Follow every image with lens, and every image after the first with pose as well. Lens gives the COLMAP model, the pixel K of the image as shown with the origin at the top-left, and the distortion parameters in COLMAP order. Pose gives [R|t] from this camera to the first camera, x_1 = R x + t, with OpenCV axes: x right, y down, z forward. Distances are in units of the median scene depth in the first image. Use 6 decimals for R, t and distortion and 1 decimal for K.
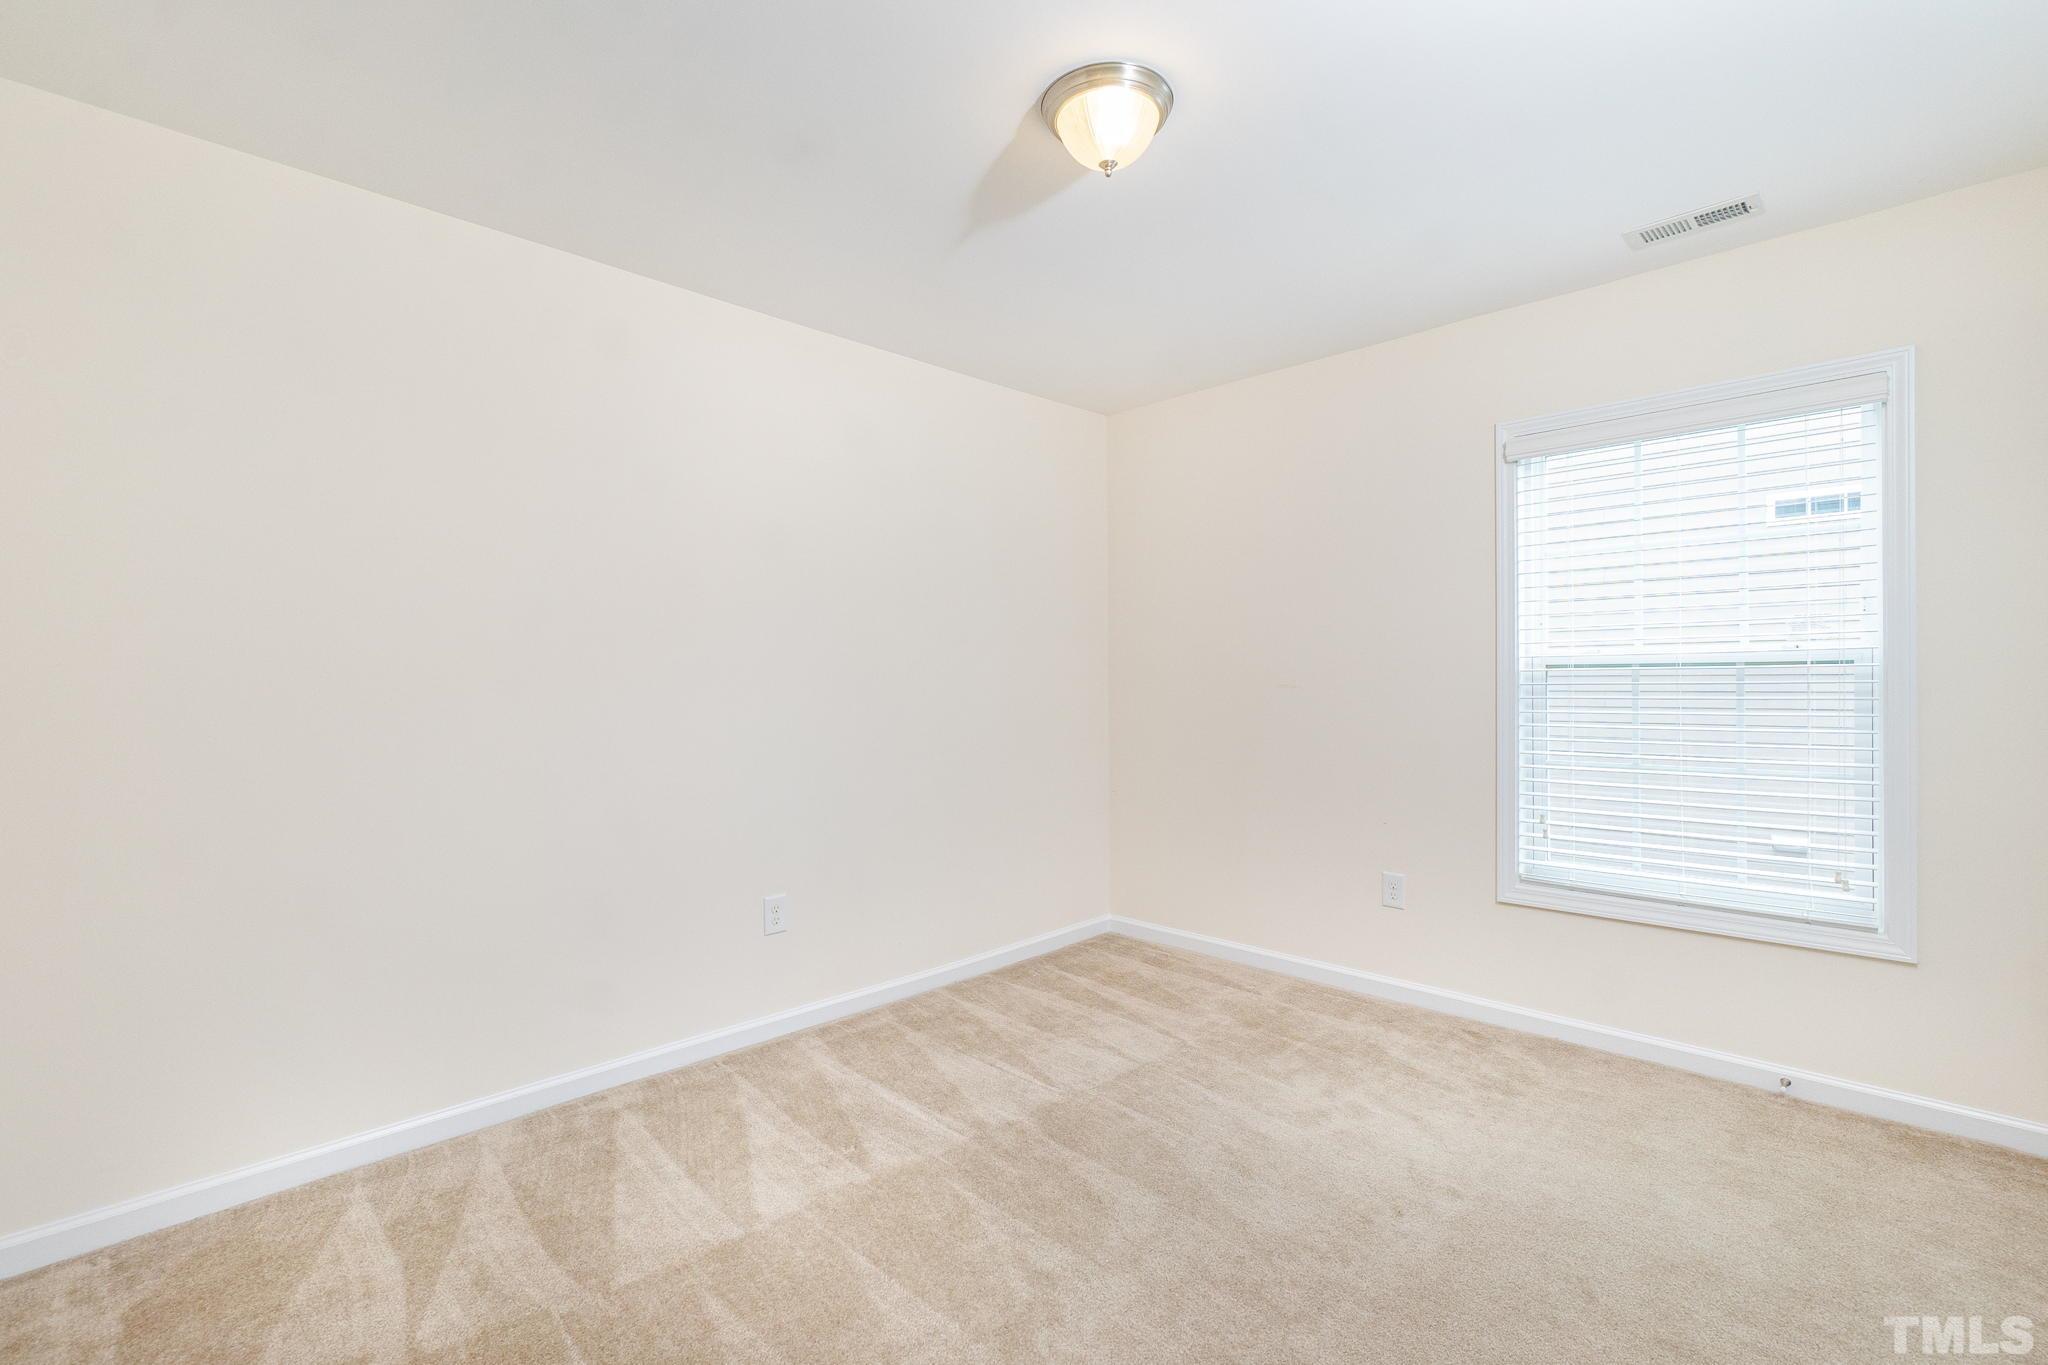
lens RADIAL K [[891.0, 0, 1031.0], [0, 891.0, 681.4], [0, 0, 1]] dist [0.008906, -0.000022]
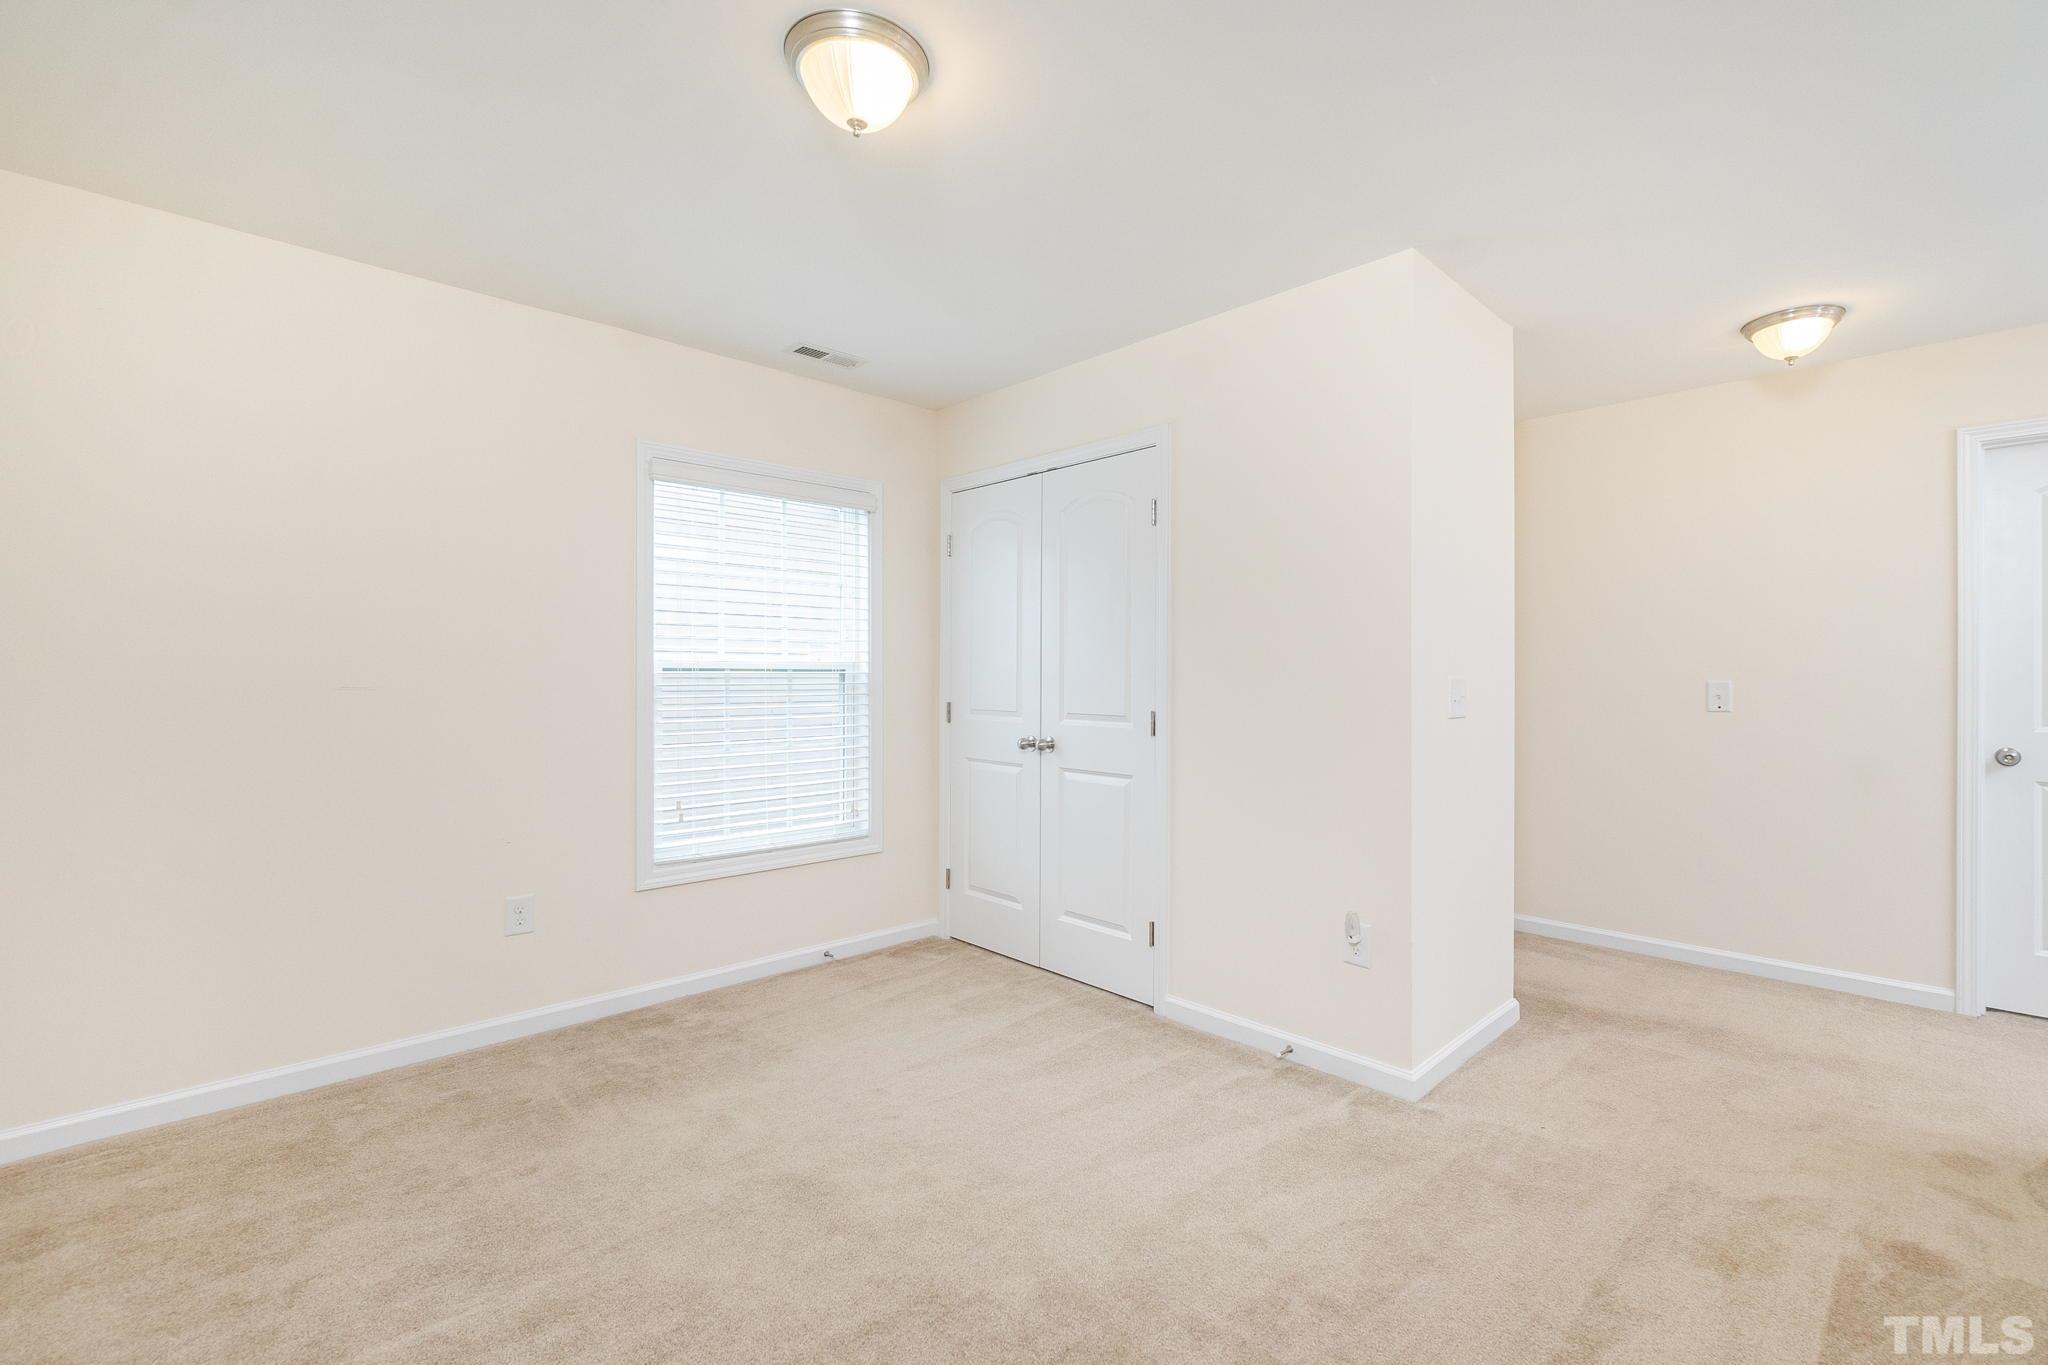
lens RADIAL K [[891.0, 0, 1031.0], [0, 891.0, 681.4], [0, 0, 1]] dist [0.008906, -0.000022]
pose [[0.076848, 0.003113, 0.997038, -0.560124], [0.003564, 0.999988, -0.003397, 0.004012], [-0.997036, 0.003814, 0.076836, 0.513854]]
